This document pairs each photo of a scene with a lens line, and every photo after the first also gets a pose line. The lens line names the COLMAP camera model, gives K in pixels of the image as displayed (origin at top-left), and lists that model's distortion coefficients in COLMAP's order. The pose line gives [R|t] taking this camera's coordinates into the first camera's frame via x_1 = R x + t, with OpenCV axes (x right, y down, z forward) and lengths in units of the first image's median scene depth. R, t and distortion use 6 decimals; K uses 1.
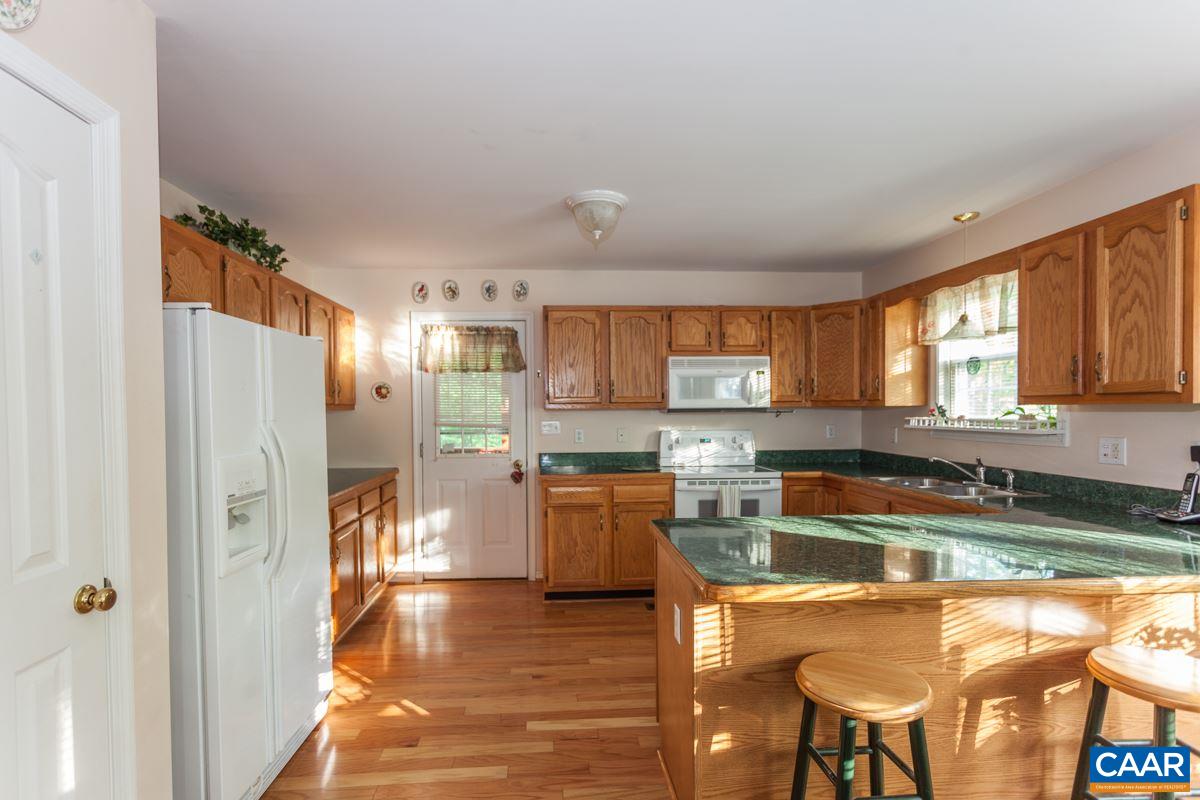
lens RADIAL K [[579.8, 0, 577.4], [0, 579.8, 422.7], [0, 0, 1]] dist [0.003650, 0.000663]
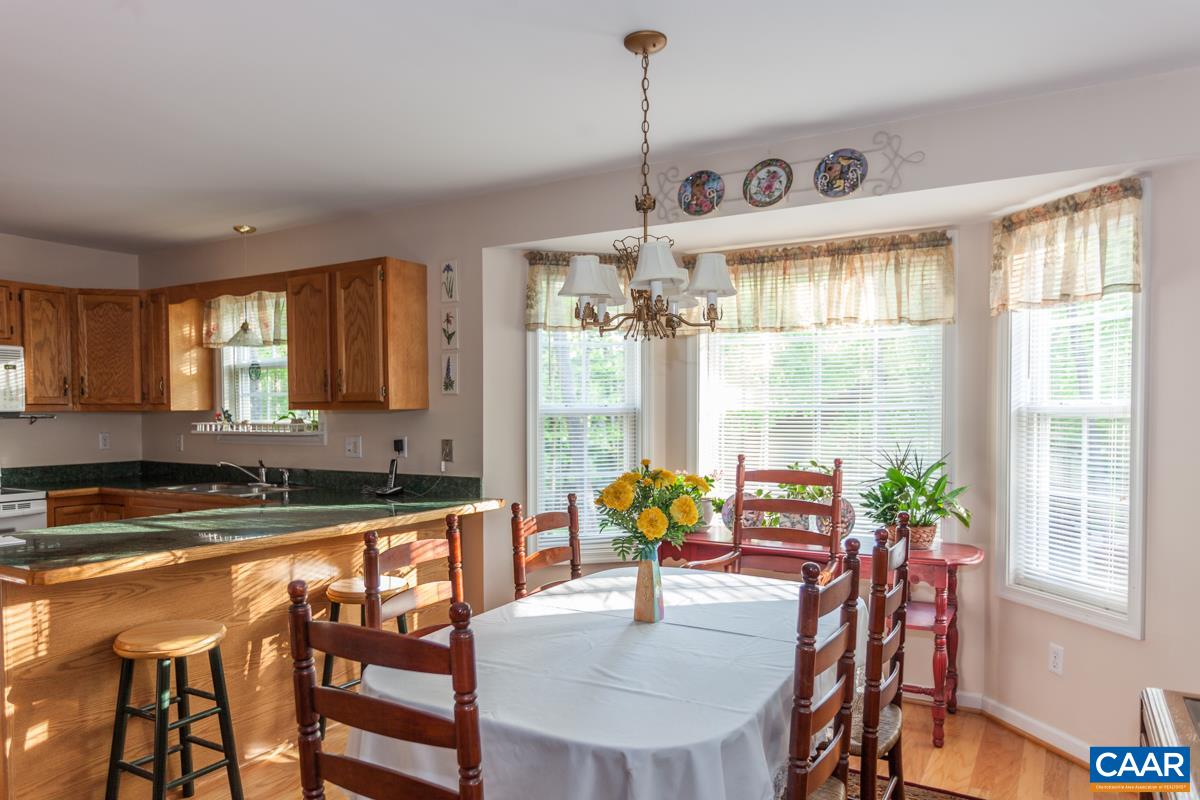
lens RADIAL K [[802.7, 0, 597.3], [0, 802.7, 435.0], [0, 0, 1]] dist [-0.013225, 0.004883]
pose [[0.546394, -0.020139, 0.837286, -0.240861], [0.019550, 0.999745, 0.011288, 0.013144], [-0.837300, 0.010201, 0.546648, -0.384425]]
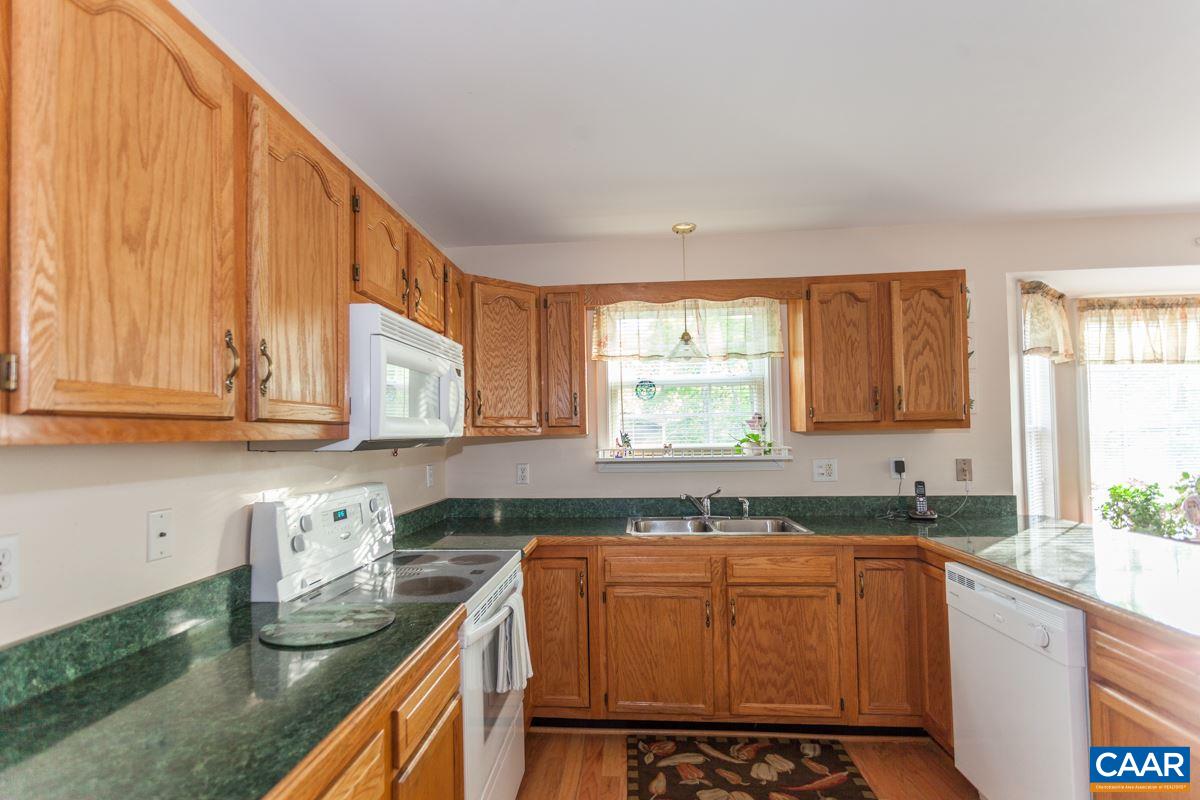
lens RADIAL K [[579.8, 0, 583.1], [0, 579.8, 419.0], [0, 0, 1]] dist [0.003650, 0.000663]
pose [[0.144204, 0.031226, 0.989055, -0.316322], [0.038201, 0.998581, -0.037096, -0.029842], [-0.988810, 0.043133, 0.142807, 1.290339]]
